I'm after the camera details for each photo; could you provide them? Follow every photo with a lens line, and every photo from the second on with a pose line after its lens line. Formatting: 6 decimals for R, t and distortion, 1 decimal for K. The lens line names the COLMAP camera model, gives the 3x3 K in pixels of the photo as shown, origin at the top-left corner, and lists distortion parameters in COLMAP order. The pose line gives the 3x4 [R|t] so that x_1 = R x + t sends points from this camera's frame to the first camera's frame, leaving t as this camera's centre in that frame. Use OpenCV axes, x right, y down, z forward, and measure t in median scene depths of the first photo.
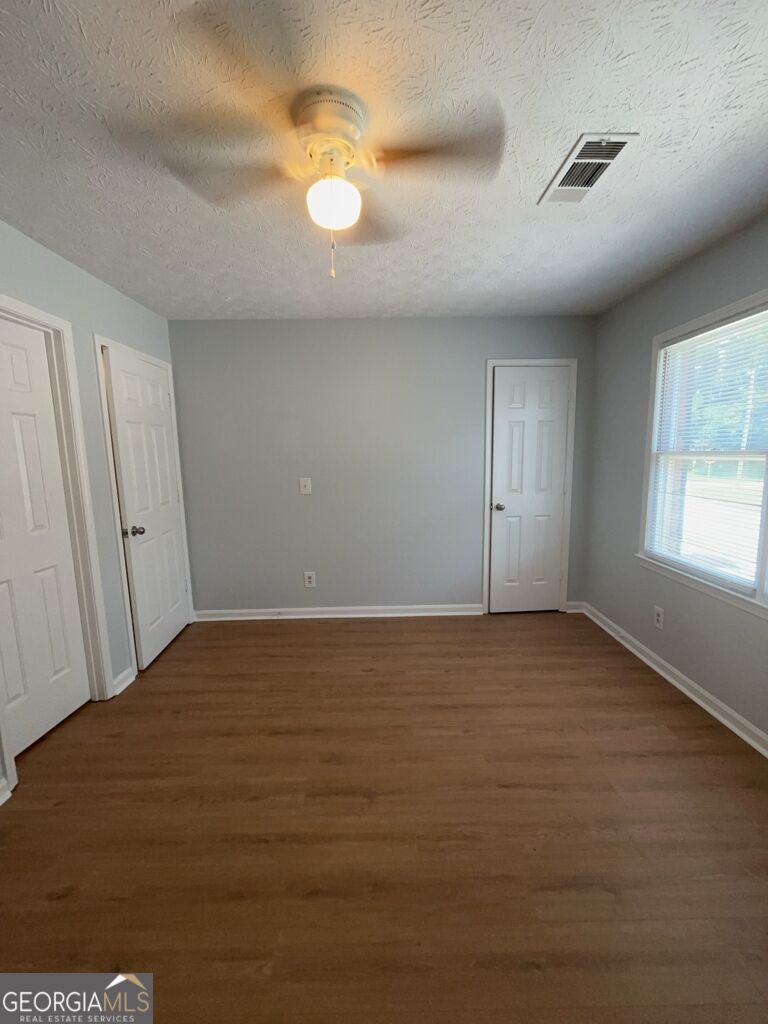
lens RADIAL K [[412.5, 0, 387.6], [0, 412.5, 510.2], [0, 0, 1]] dist [-0.001911, -0.000275]
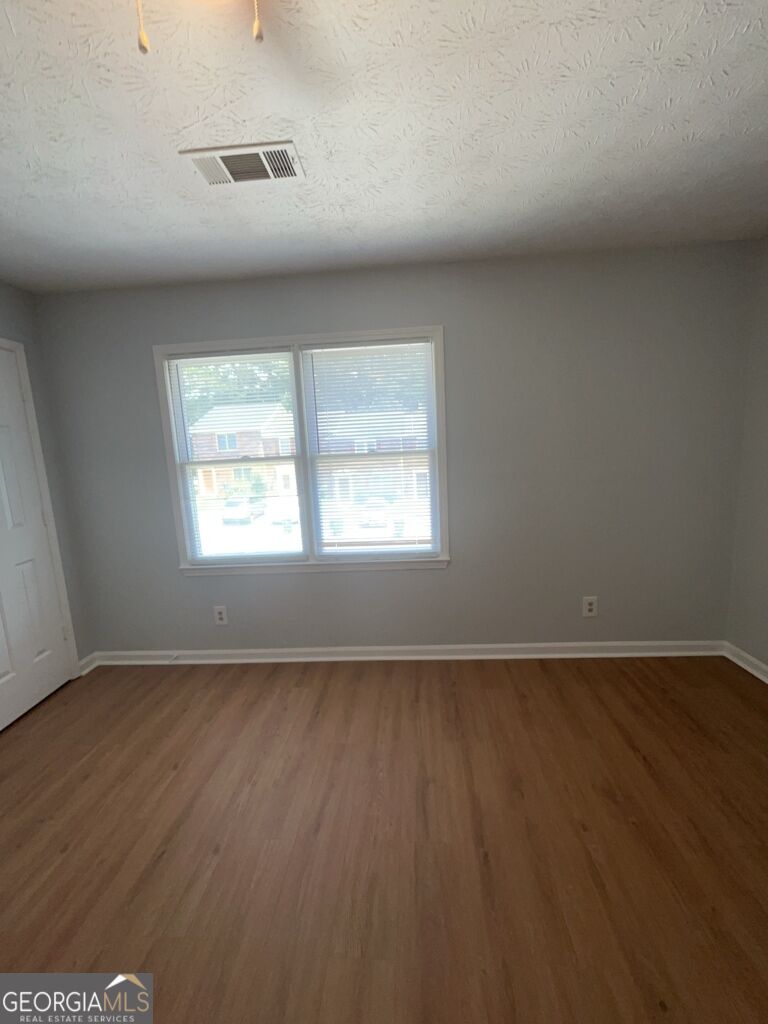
lens RADIAL K [[412.5, 0, 384.4], [0, 412.5, 509.4], [0, 0, 1]] dist [-0.001911, -0.000275]
pose [[0.075659, -0.137992, 0.987539, -0.343062], [0.188216, 0.974551, 0.121758, -0.060320], [-0.979209, 0.176658, 0.099706, 0.451311]]
